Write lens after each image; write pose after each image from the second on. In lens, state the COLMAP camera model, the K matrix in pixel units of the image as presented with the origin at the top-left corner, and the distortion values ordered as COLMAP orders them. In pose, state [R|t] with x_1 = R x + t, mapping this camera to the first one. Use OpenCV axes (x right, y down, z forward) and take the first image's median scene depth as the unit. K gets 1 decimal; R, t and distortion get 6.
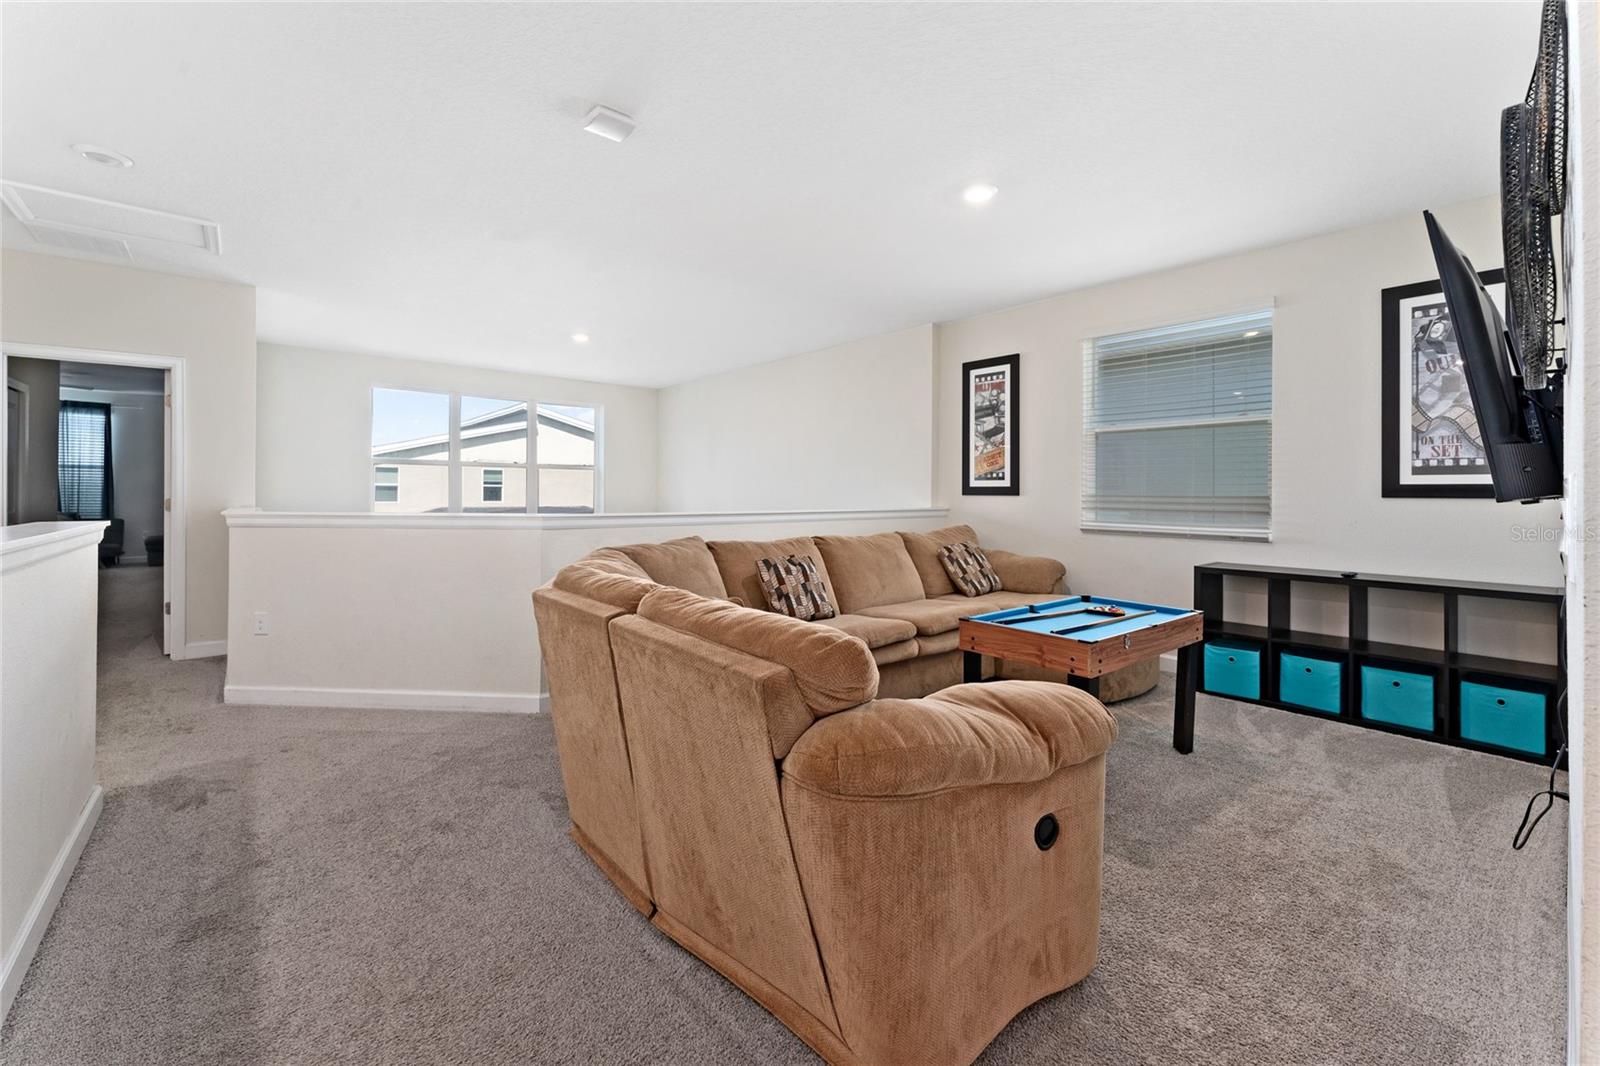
lens RADIAL K [[656.0, 0, 797.1], [0, 656.0, 504.4], [0, 0, 1]] dist [-0.010933, -0.000031]
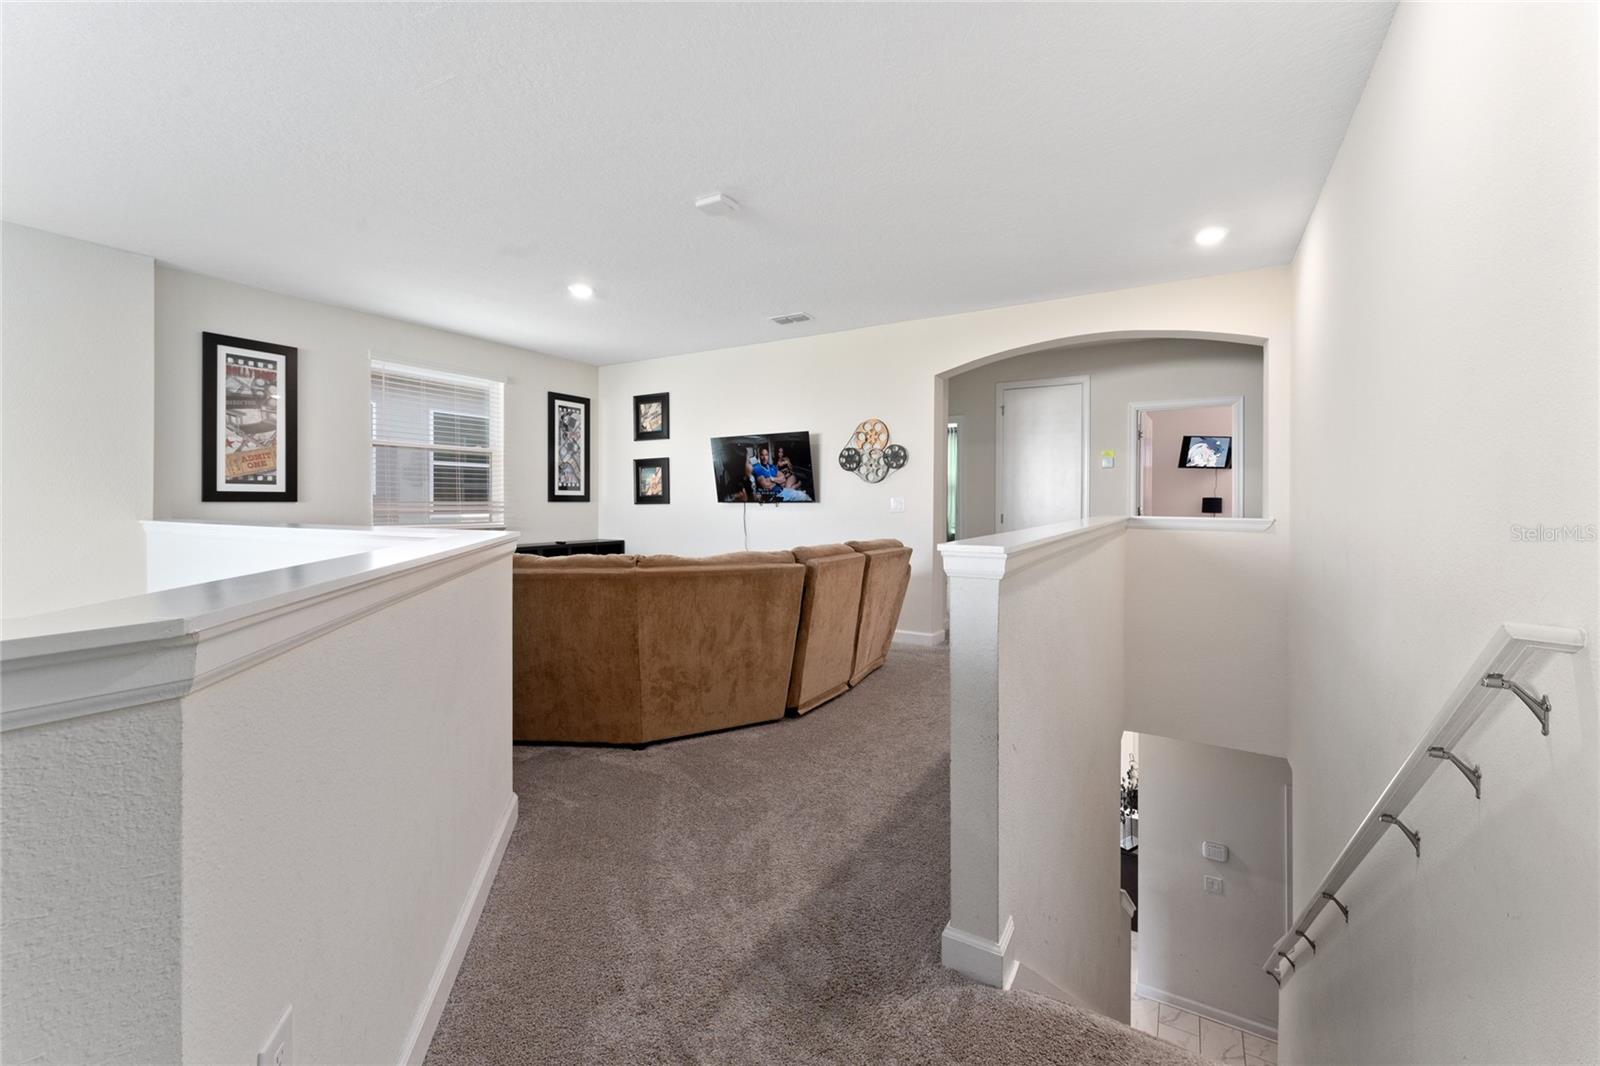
lens RADIAL K [[656.0, 0, 797.1], [0, 656.0, 504.4], [0, 0, 1]] dist [-0.010933, -0.000031]
pose [[-0.333105, -0.007162, 0.942862, -0.735767], [0.014488, 0.999814, 0.012713, -0.011073], [-0.942778, 0.017895, -0.332940, 0.620205]]
